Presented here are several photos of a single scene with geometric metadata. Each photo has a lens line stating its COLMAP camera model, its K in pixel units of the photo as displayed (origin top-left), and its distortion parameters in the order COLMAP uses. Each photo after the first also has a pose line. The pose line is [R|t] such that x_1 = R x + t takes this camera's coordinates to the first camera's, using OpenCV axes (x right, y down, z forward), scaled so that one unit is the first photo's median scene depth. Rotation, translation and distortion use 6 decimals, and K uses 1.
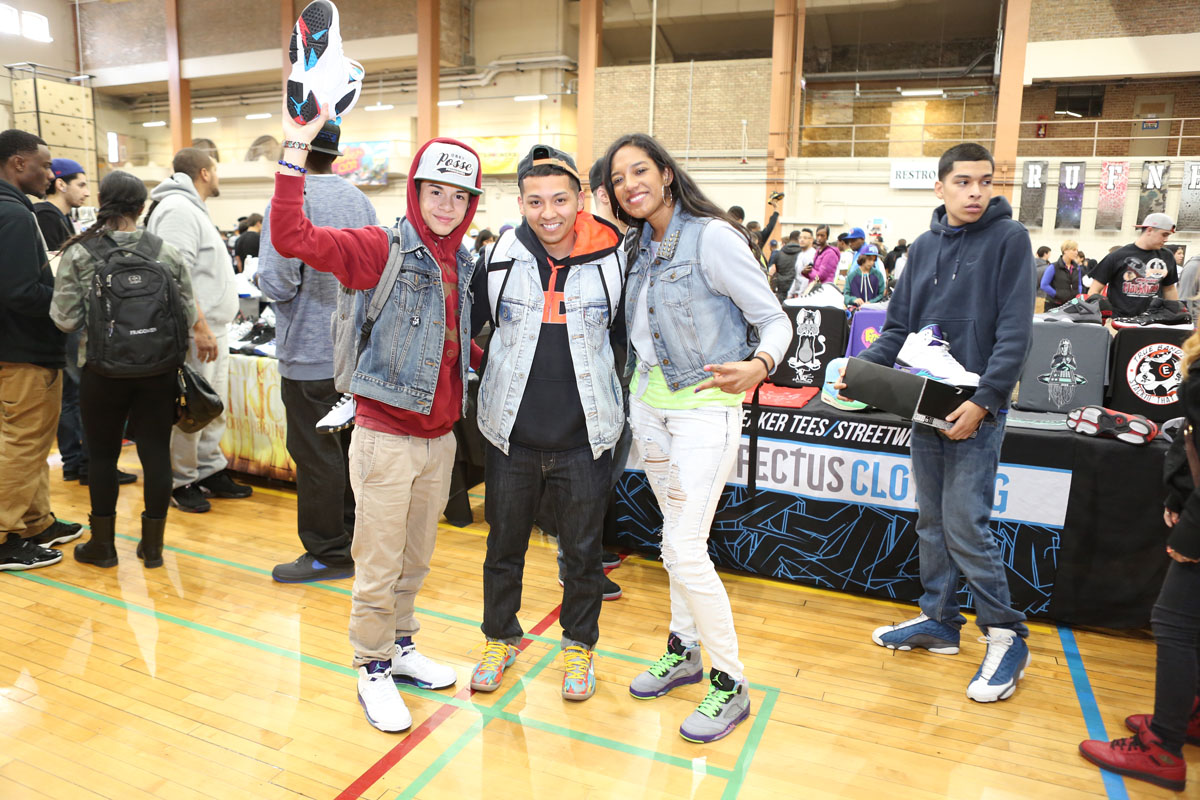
lens RADIAL K [[840.0, 0, 572.2], [0, 840.0, 389.6], [0, 0, 1]] dist [-0.115473, 0.080686]
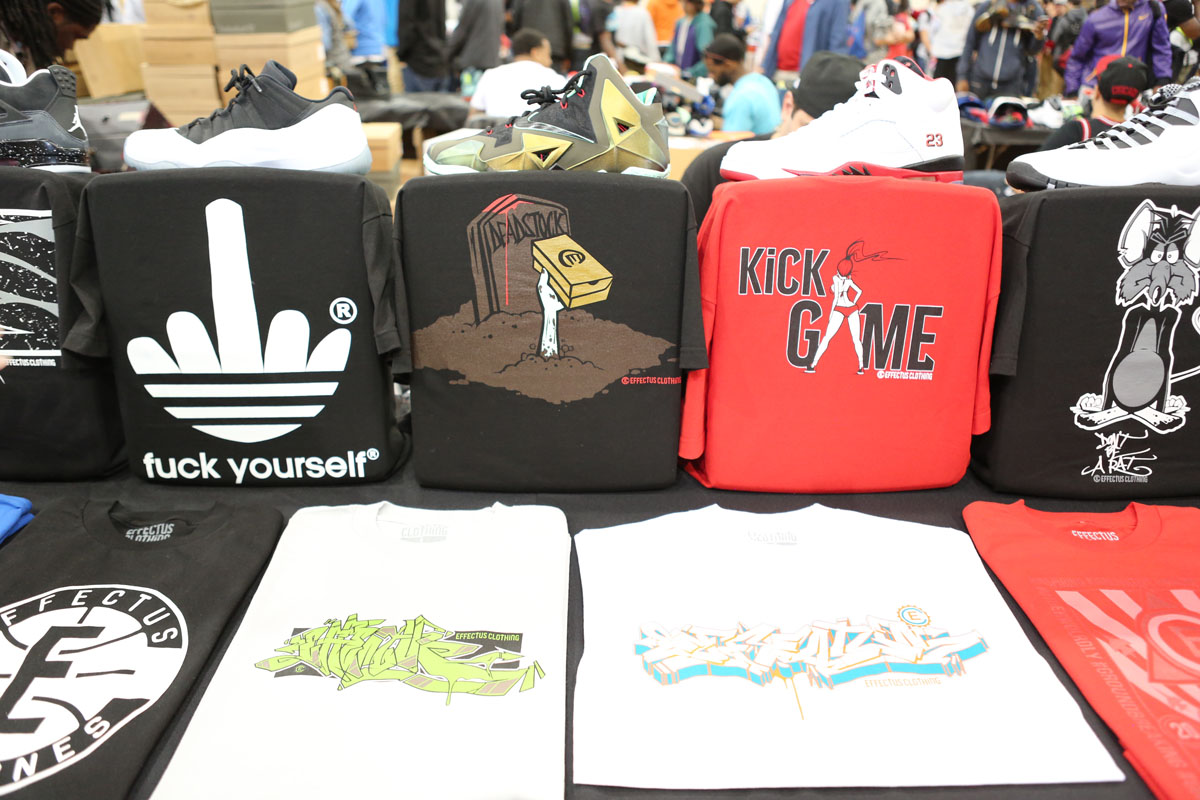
lens RADIAL K [[840.0, 0, 572.2], [0, 840.0, 389.6], [0, 0, 1]] dist [-0.115473, 0.080686]
pose [[0.898160, -0.189970, 0.396509, 0.022283], [0.071454, 0.952916, 0.294694, -0.142093], [-0.433823, -0.236351, 0.869446, 0.960533]]
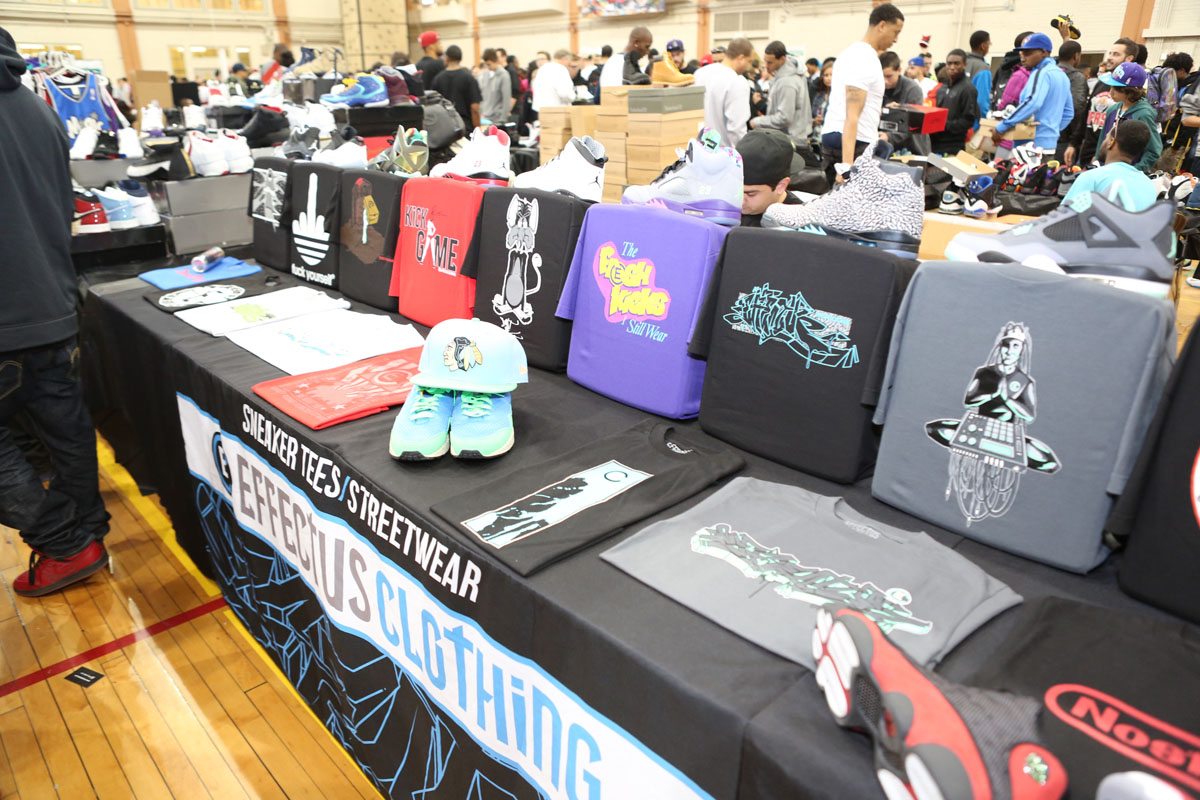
lens RADIAL K [[840.0, 0, 572.2], [0, 840.0, 389.6], [0, 0, 1]] dist [-0.115473, 0.080686]
pose [[0.919922, 0.106993, -0.377222, 0.562776], [-0.034674, 0.980480, 0.193539, -0.091328], [0.390566, -0.164961, 0.905674, 0.629921]]
